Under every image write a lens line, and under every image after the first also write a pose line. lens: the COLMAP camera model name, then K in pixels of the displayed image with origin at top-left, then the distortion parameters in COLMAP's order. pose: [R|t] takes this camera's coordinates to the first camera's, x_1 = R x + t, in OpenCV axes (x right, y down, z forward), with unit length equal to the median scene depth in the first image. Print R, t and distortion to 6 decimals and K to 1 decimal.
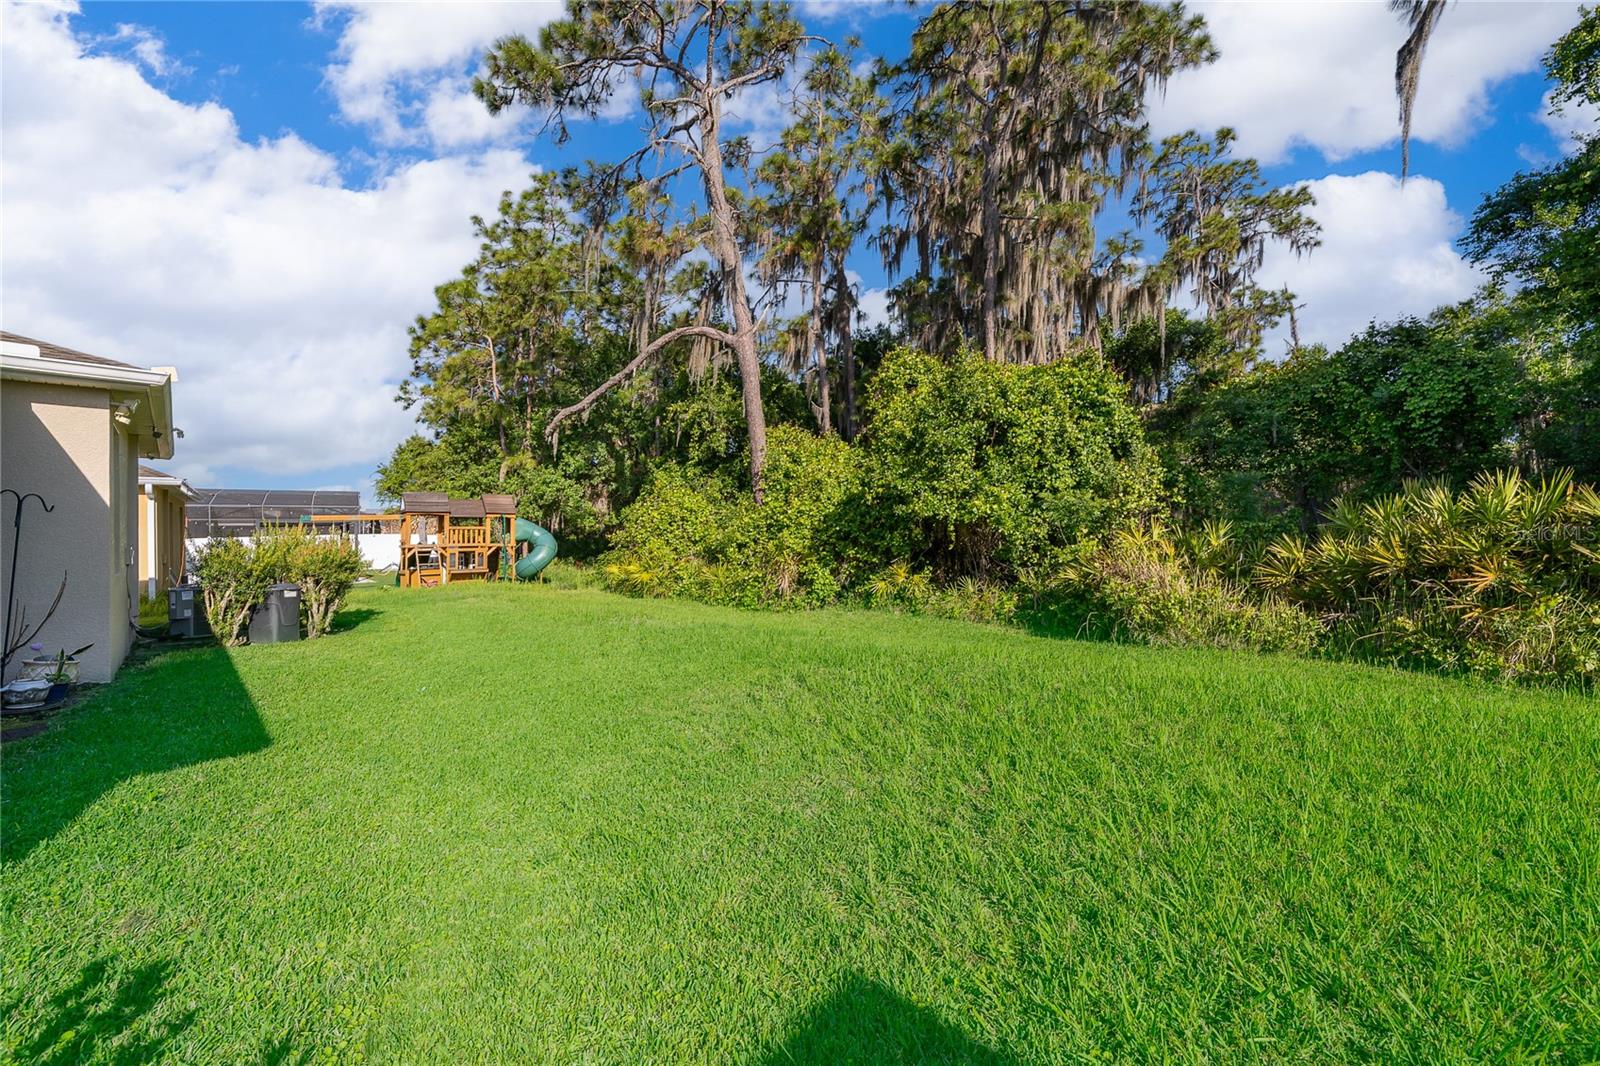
lens RADIAL K [[661.9, 0, 800.2], [0, 661.9, 531.6], [0, 0, 1]] dist [-0.001505, 0.000596]
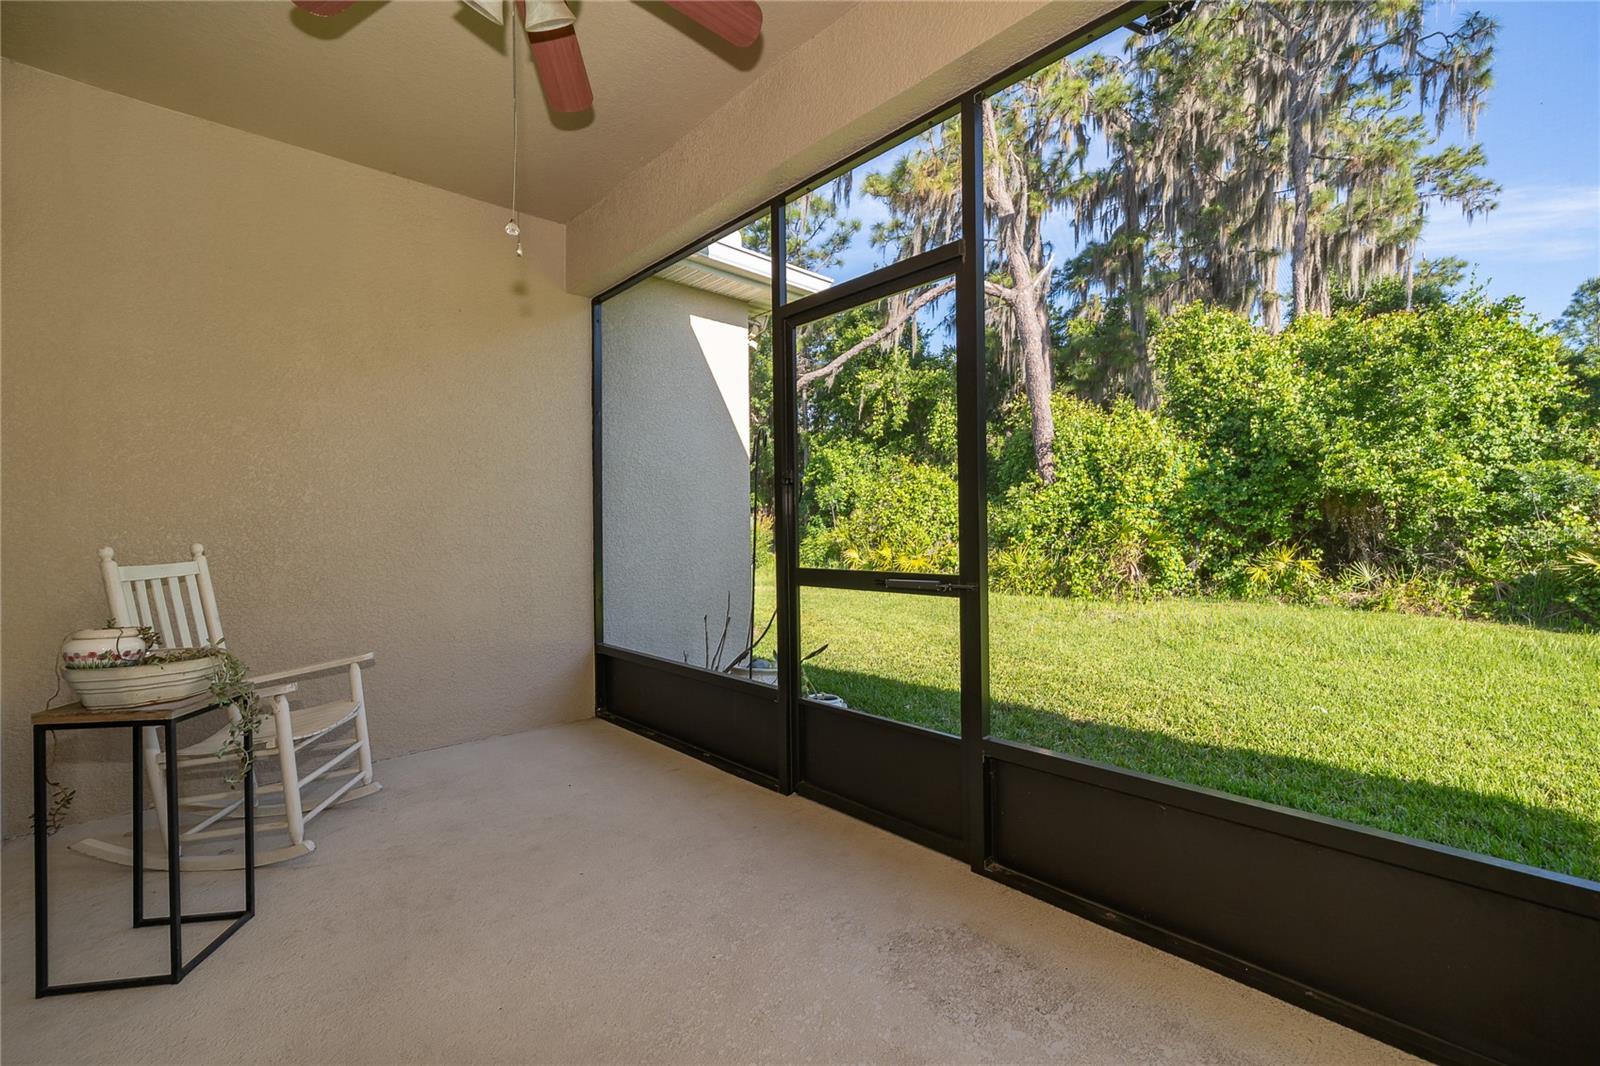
lens RADIAL K [[661.9, 0, 800.2], [0, 661.9, 531.6], [0, 0, 1]] dist [-0.001505, 0.000596]
pose [[0.999994, 0.001685, 0.002973, -0.339724], [-0.001762, 0.999663, 0.025891, 0.004501], [-0.002928, -0.025896, 0.999660, 0.090433]]
